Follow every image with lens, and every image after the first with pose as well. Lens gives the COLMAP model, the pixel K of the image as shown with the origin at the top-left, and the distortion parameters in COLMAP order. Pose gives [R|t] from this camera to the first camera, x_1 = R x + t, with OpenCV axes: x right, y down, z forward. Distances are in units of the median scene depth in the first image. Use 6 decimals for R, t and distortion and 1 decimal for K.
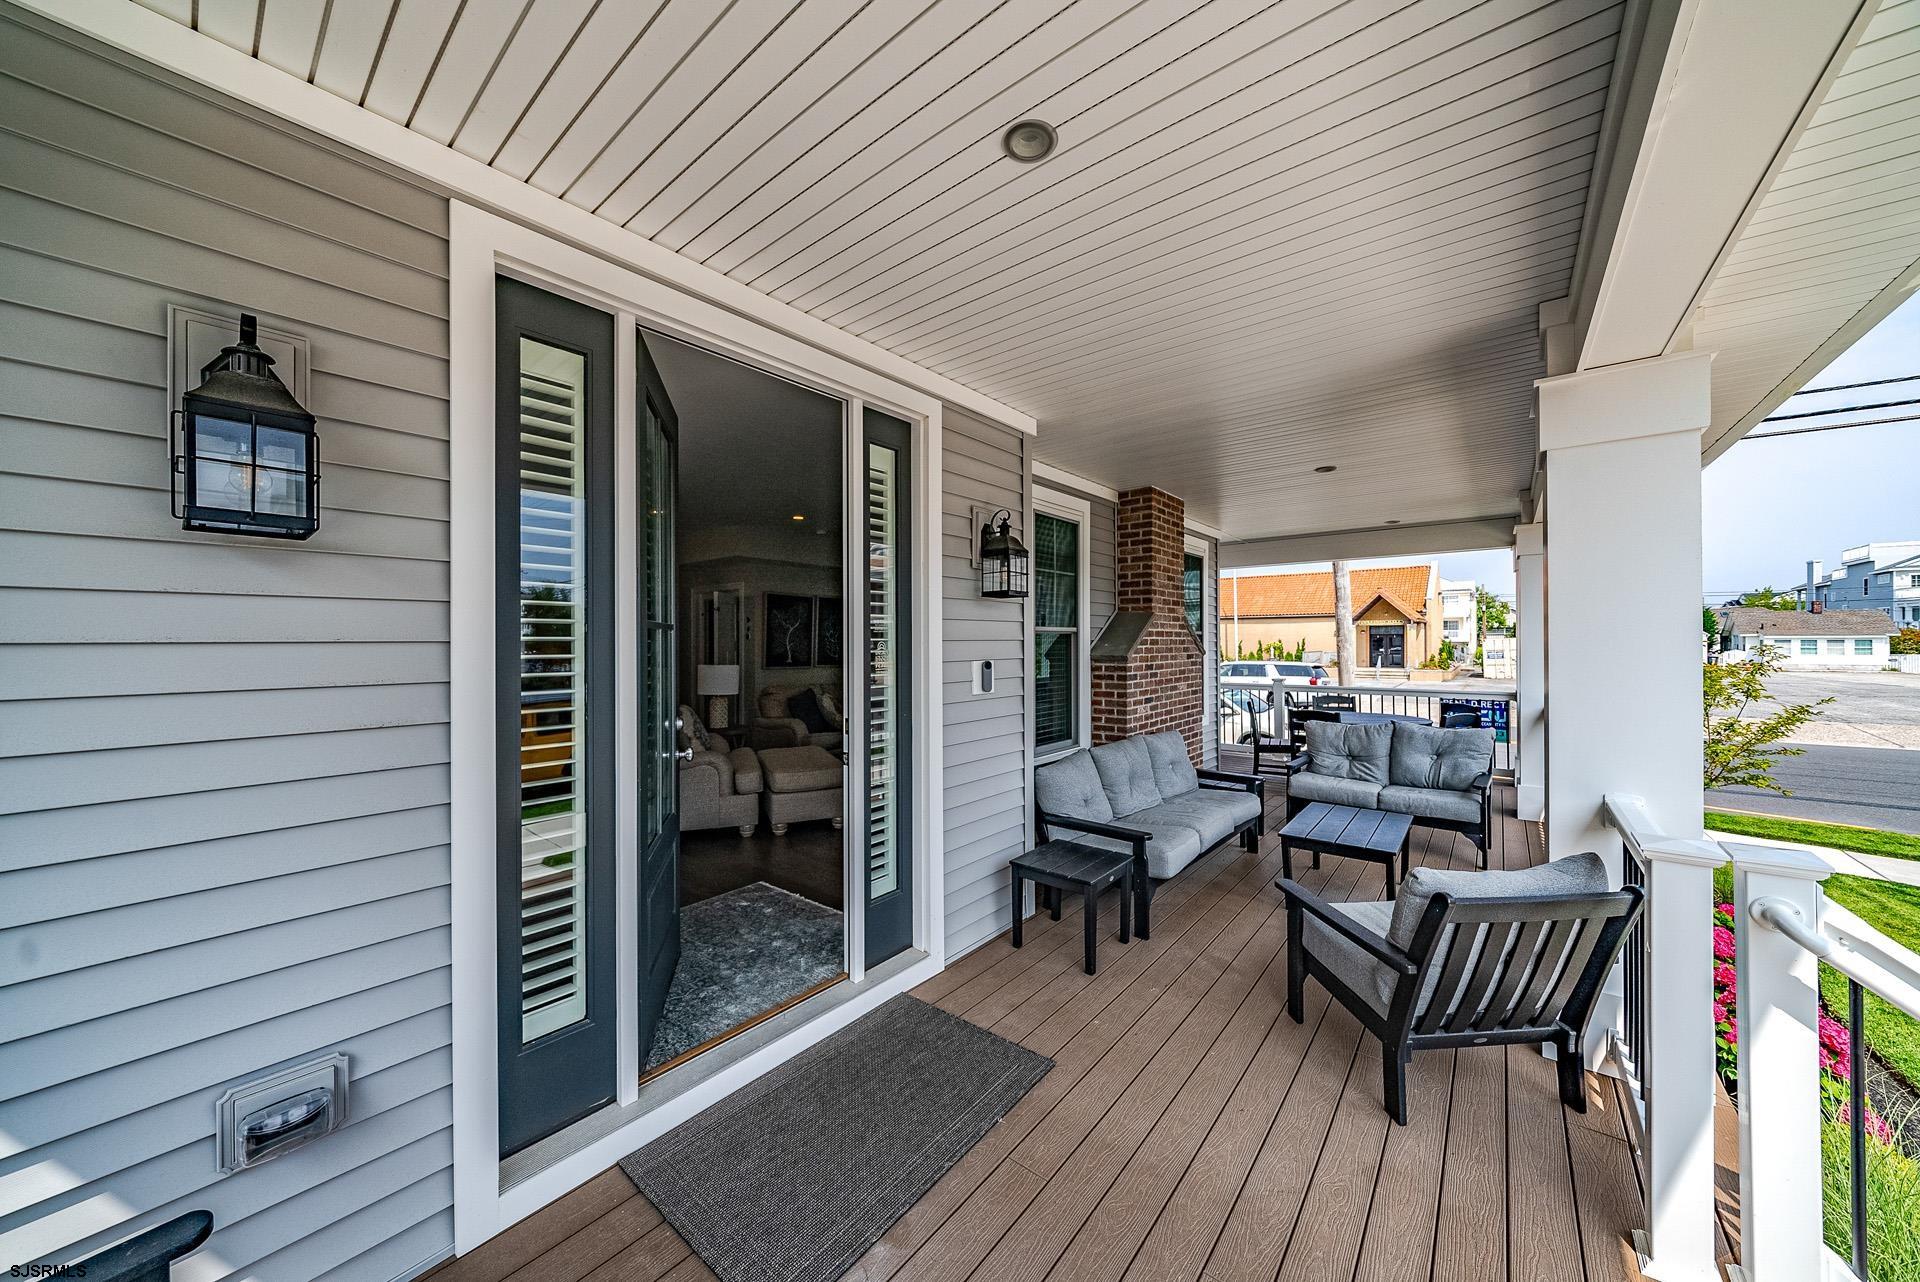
lens RADIAL K [[655.1, 0, 957.2], [0, 655.1, 639.5], [0, 0, 1]] dist [-0.001251, 0.000510]
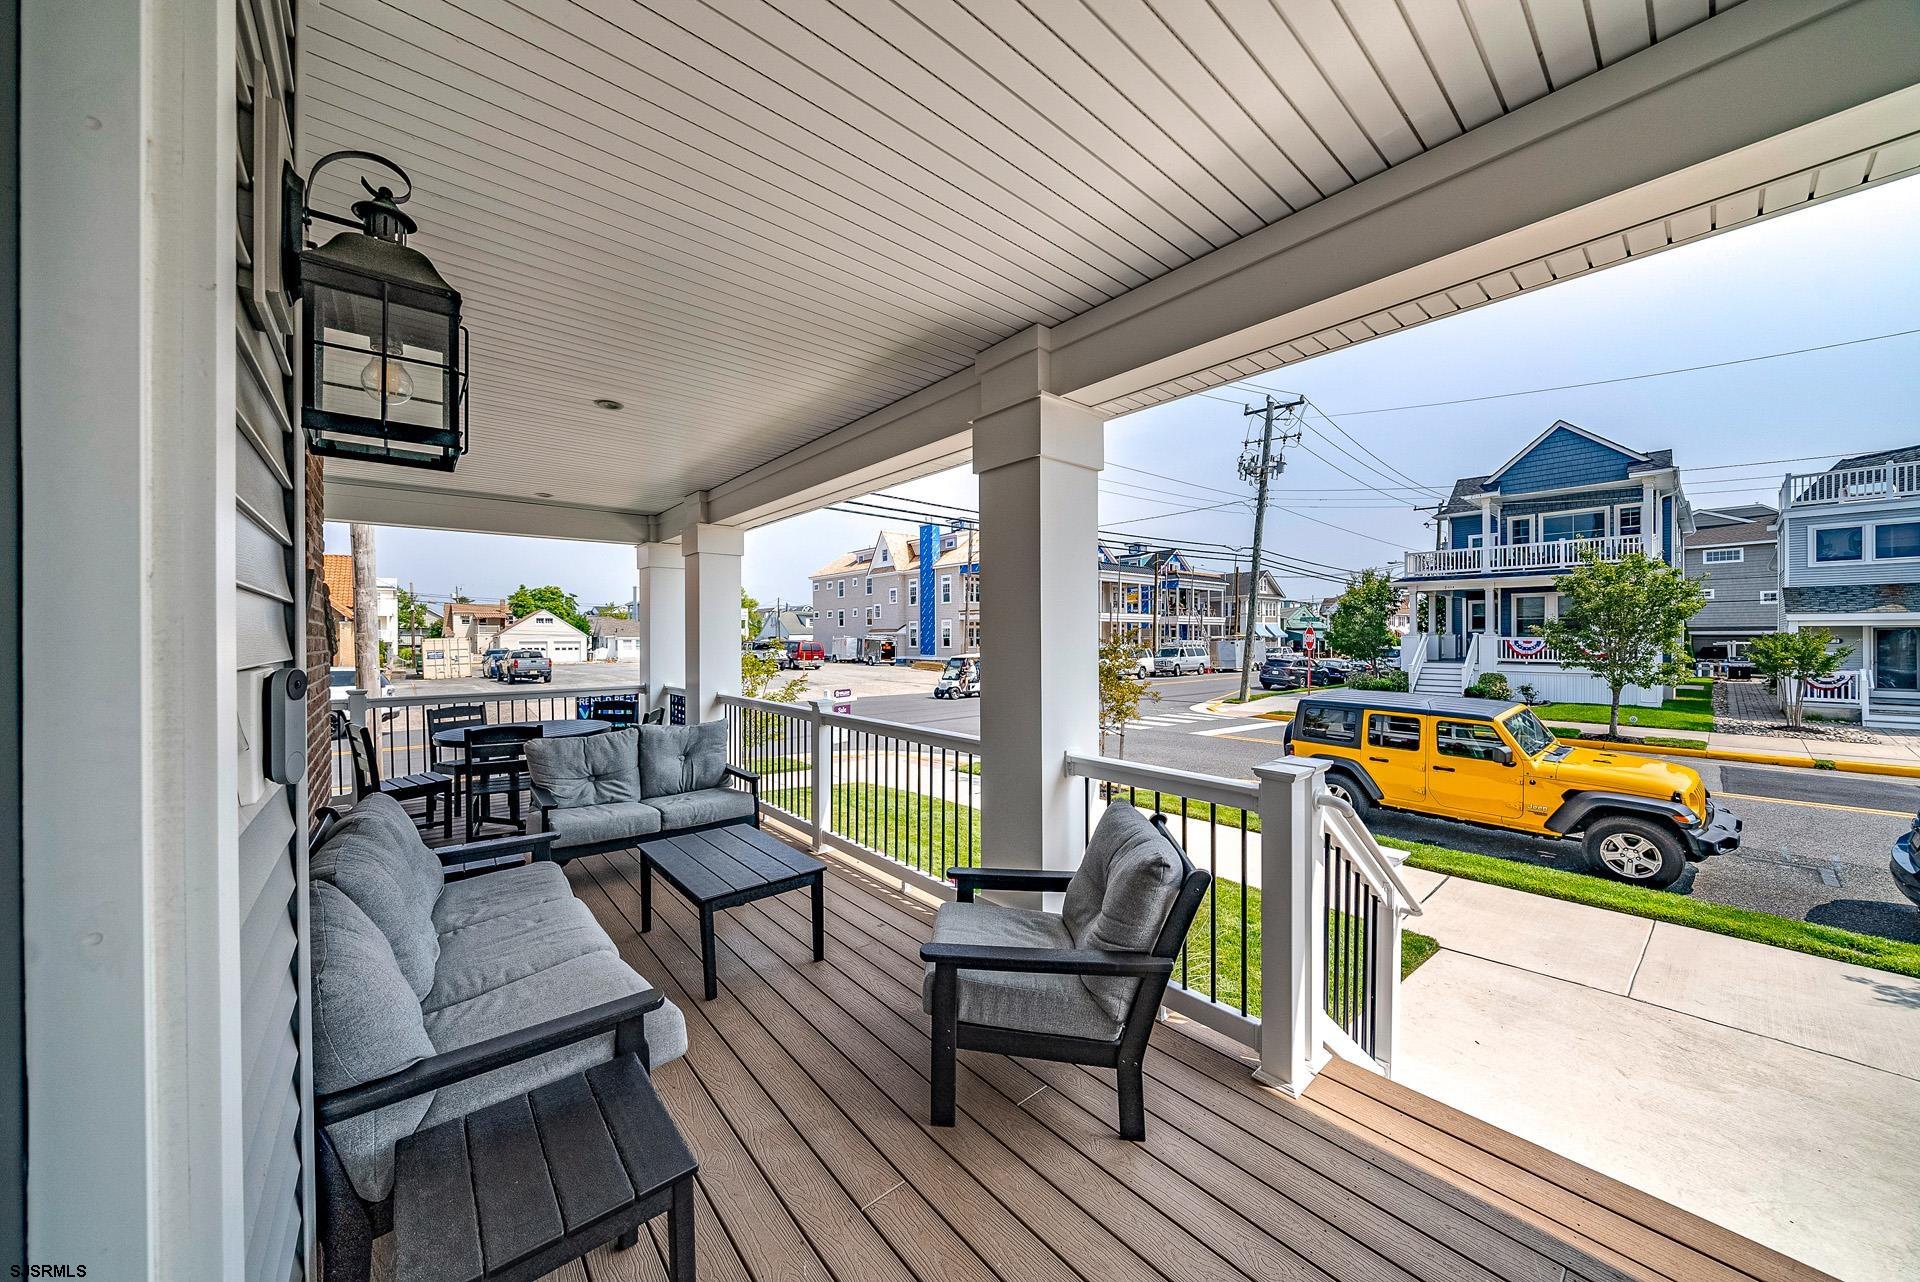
lens RADIAL K [[655.1, 0, 962.4], [0, 655.1, 639.7], [0, 0, 1]] dist [-0.001251, 0.000510]
pose [[0.171701, 0.000042, 0.985149, -0.103435], [0.001109, 0.999999, -0.000236, 0.012645], [-0.985149, 0.001133, 0.171701, 0.413745]]
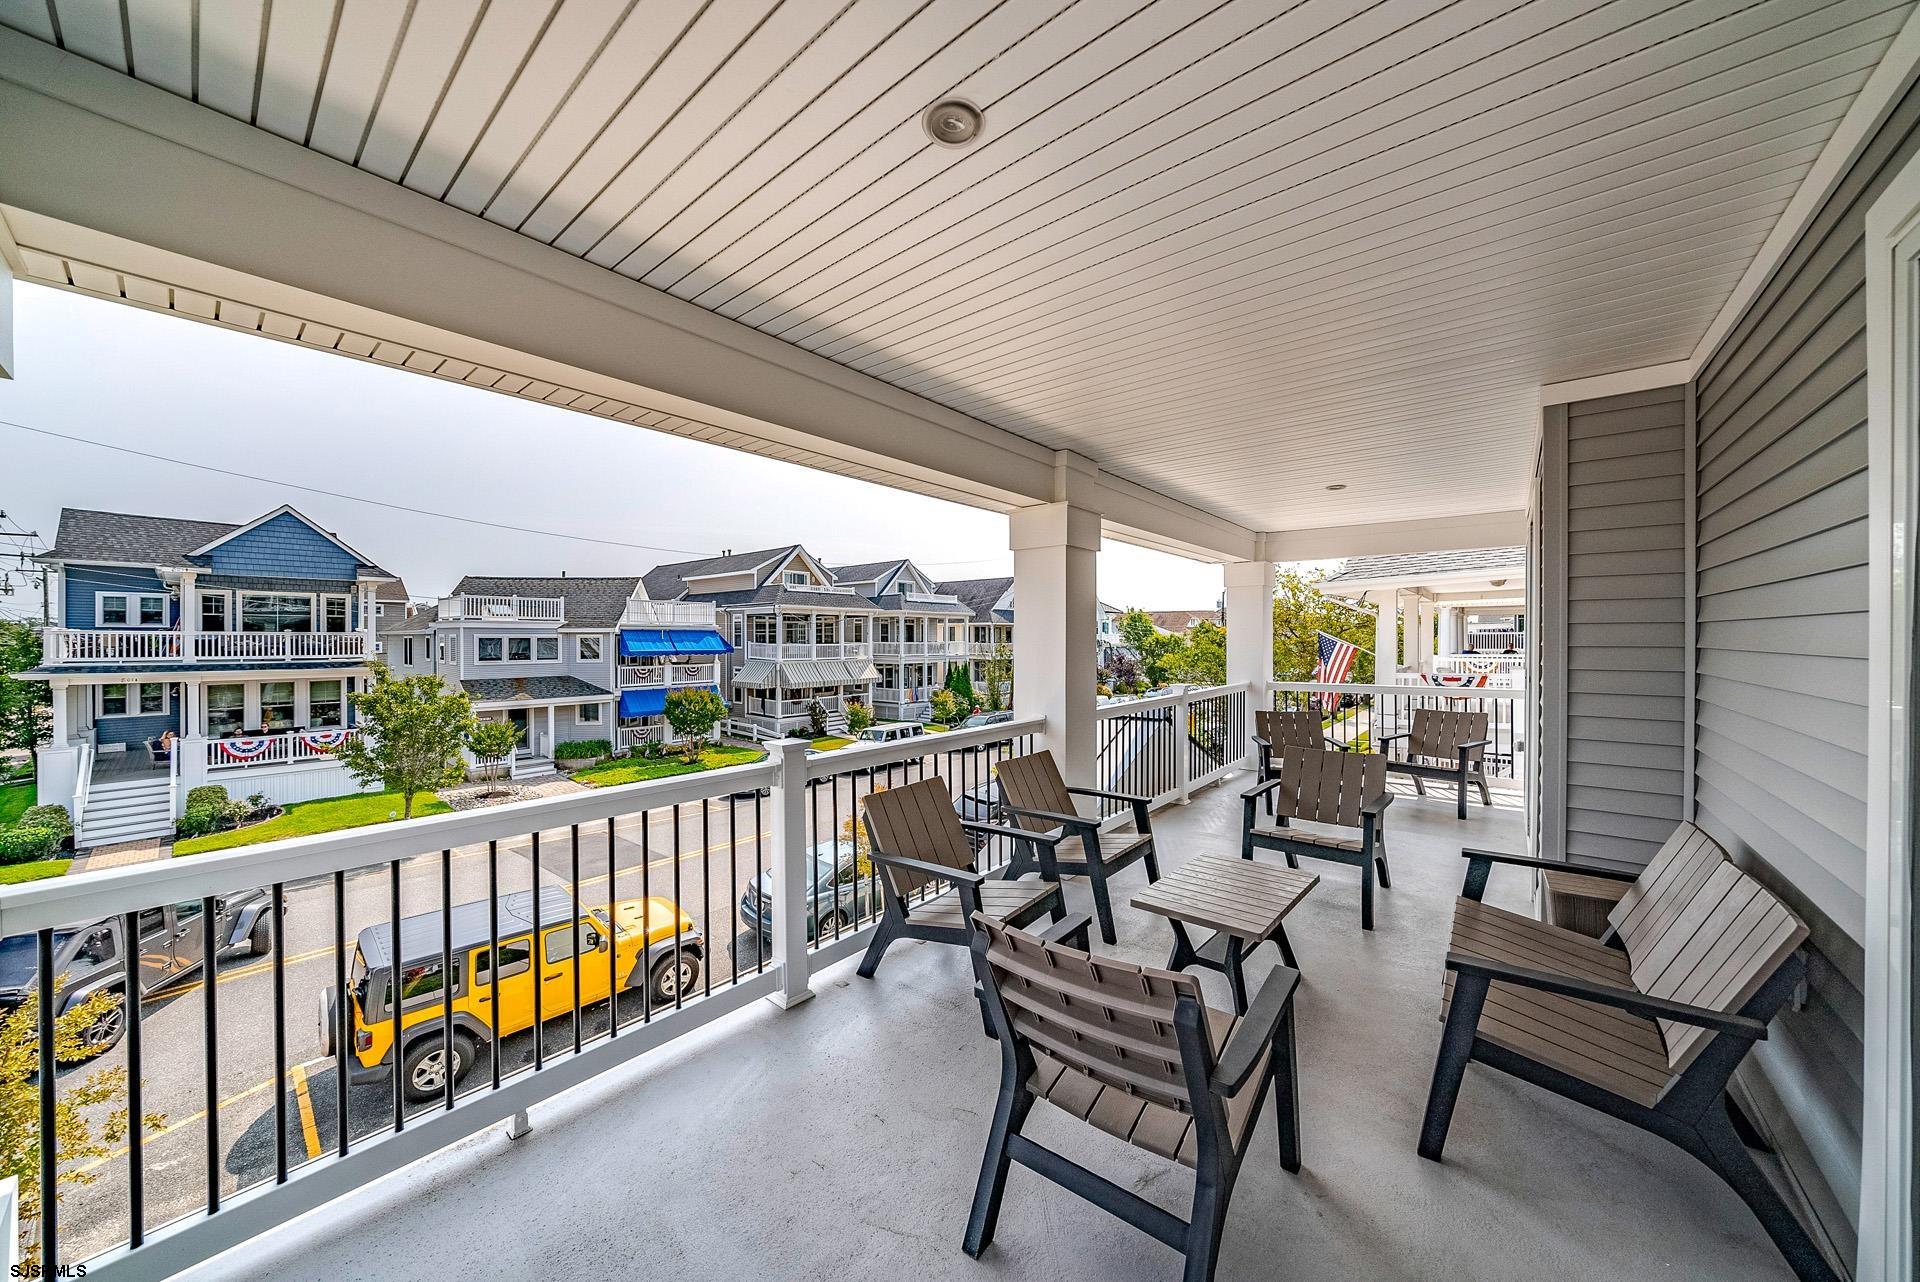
lens RADIAL K [[655.1, 0, 961.7], [0, 655.1, 638.8], [0, 0, 1]] dist [-0.001251, 0.000510]
pose [[-0.999866, 0.006582, 0.014968, 0.607456], [0.006561, 0.999977, -0.001411, -0.572743], [-0.014977, -0.001313, -0.999887, 1.265976]]
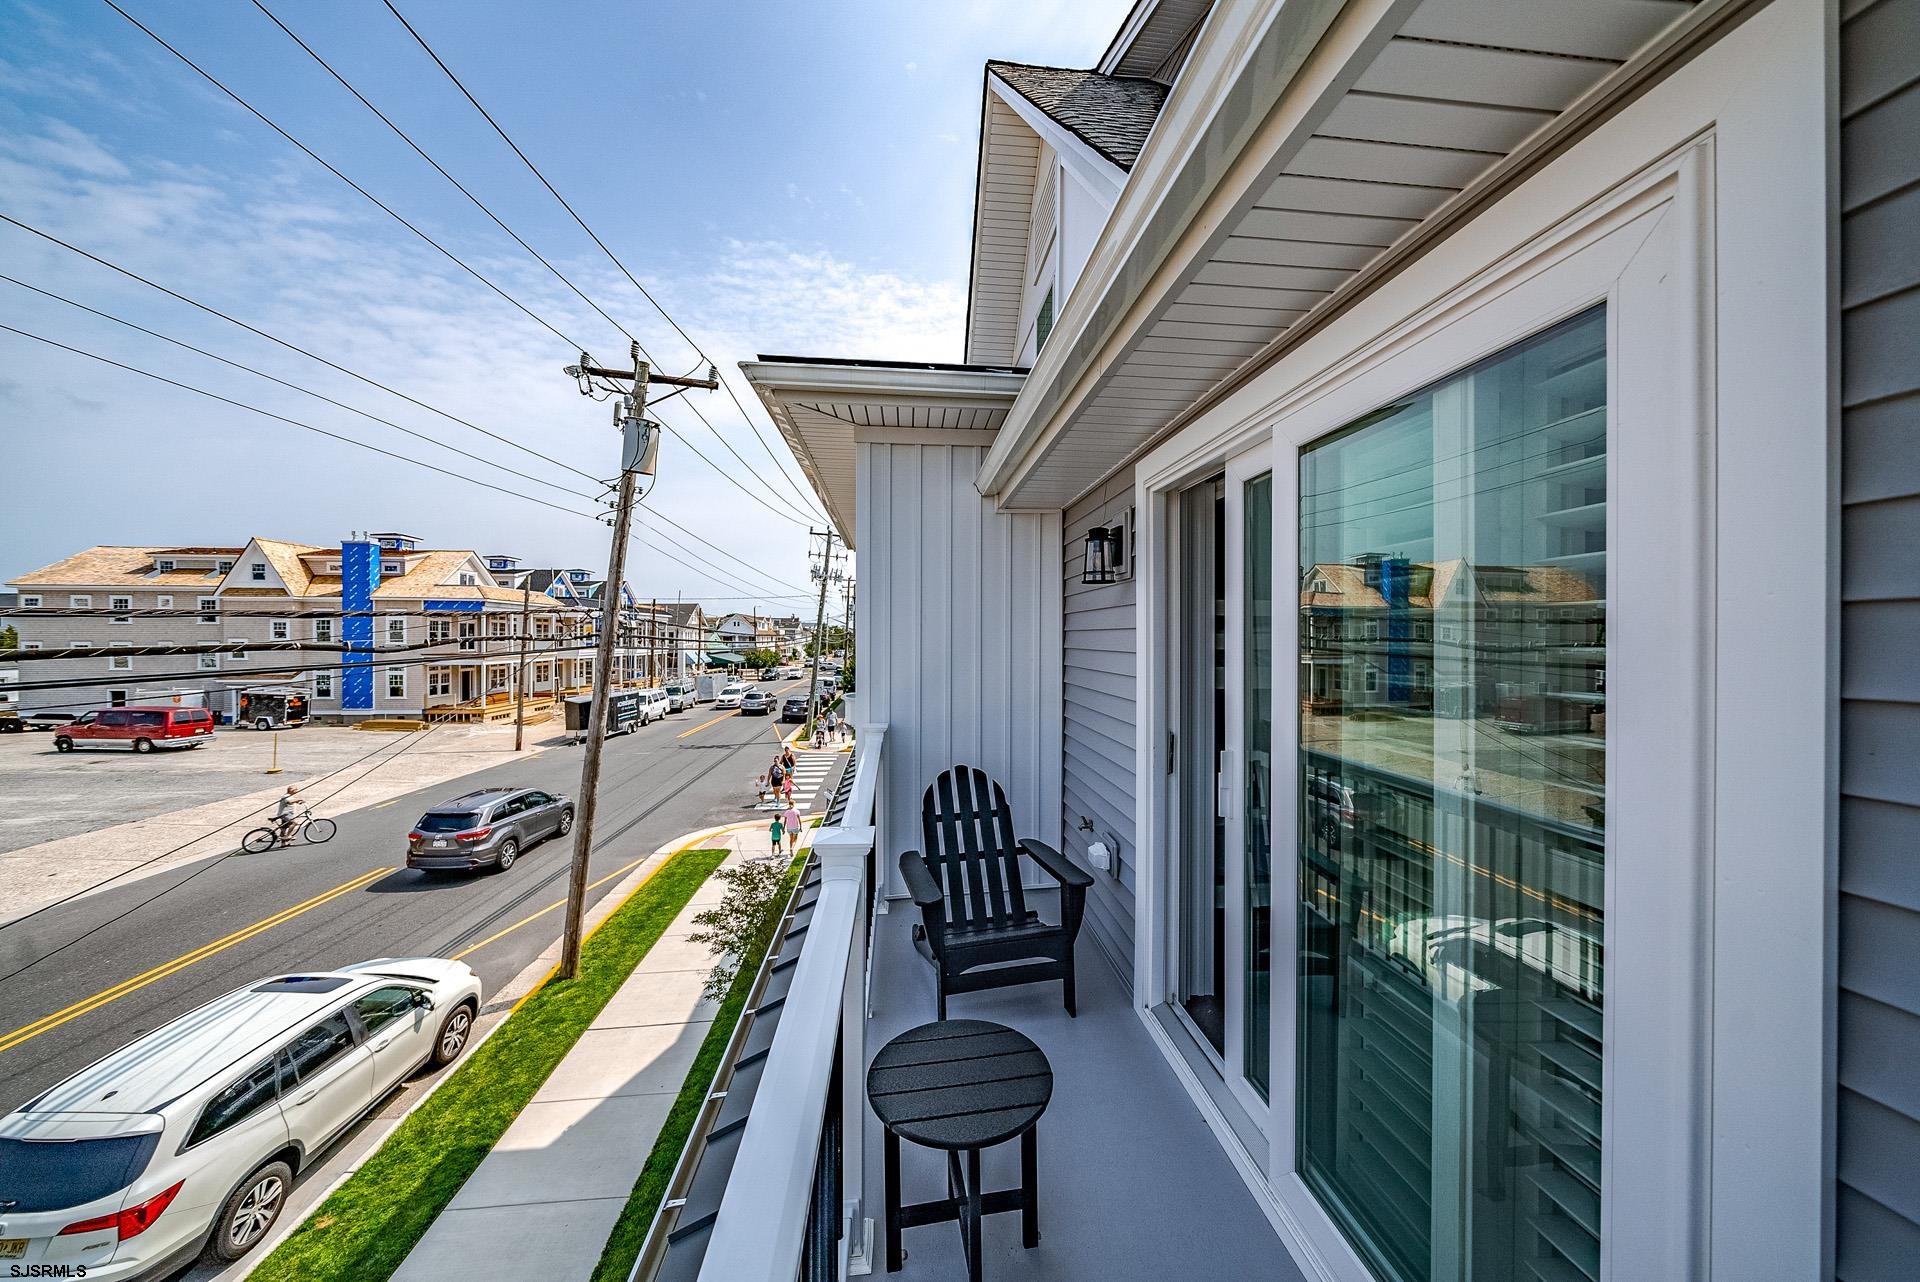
lens RADIAL K [[655.1, 0, 959.0], [0, 655.1, 637.9], [0, 0, 1]] dist [-0.001251, 0.000510]
pose [[-0.694297, -0.004117, 0.719676, -0.984405], [-0.002529, 0.999991, 0.003280, -0.657527], [-0.719684, 0.000457, -0.694302, 2.982092]]
